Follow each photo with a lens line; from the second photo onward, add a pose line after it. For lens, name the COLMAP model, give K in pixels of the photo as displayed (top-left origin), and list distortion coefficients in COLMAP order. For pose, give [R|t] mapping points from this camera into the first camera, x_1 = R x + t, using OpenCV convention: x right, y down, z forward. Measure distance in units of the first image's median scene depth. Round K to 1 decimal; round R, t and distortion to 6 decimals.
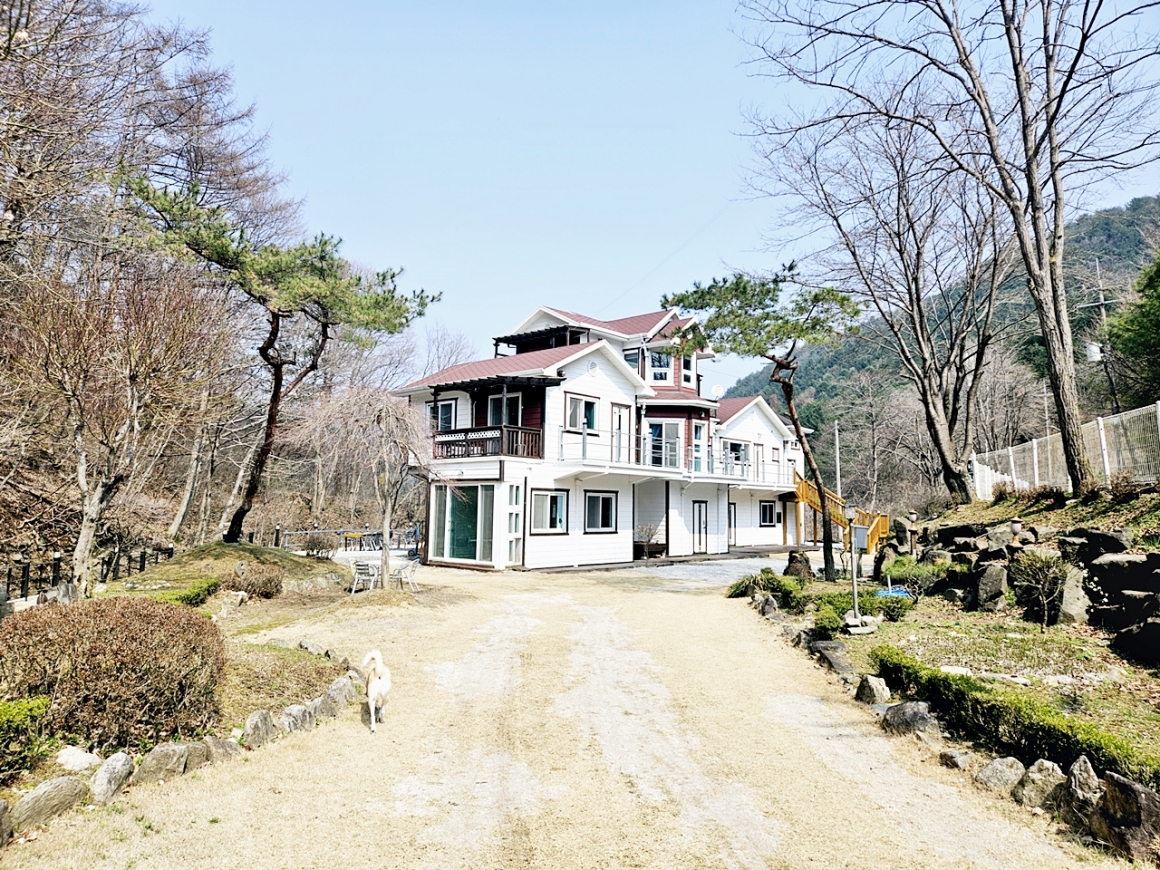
lens RADIAL K [[765.4, 0, 582.3], [0, 765.4, 442.5], [0, 0, 1]] dist [0.099302, -0.080268]
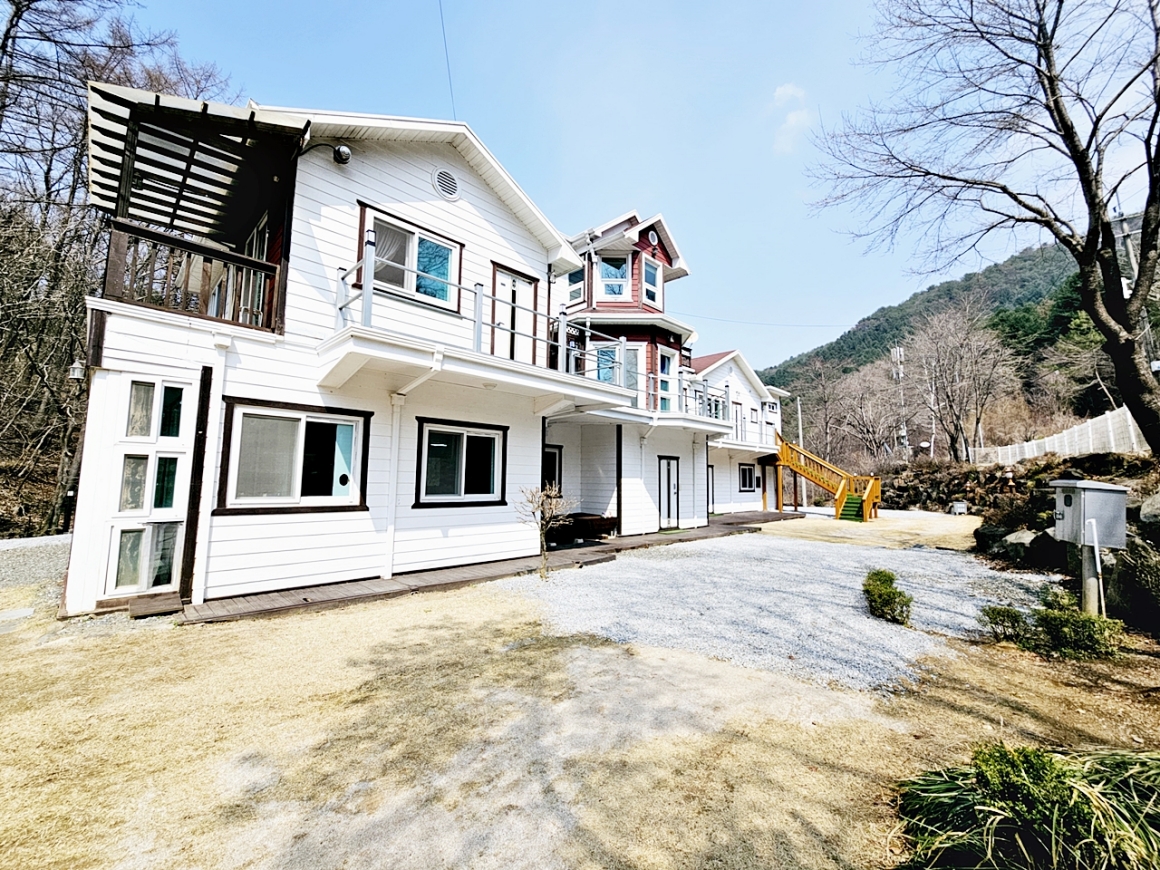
lens RADIAL K [[475.3, 0, 579.1], [0, 475.3, 432.7], [0, 0, 1]] dist [0.001929, 0.000433]
pose [[0.998189, -0.008818, -0.059509, 0.117822], [0.007891, 0.999844, -0.015789, 0.074130], [0.059639, 0.015291, 0.998103, 0.672691]]
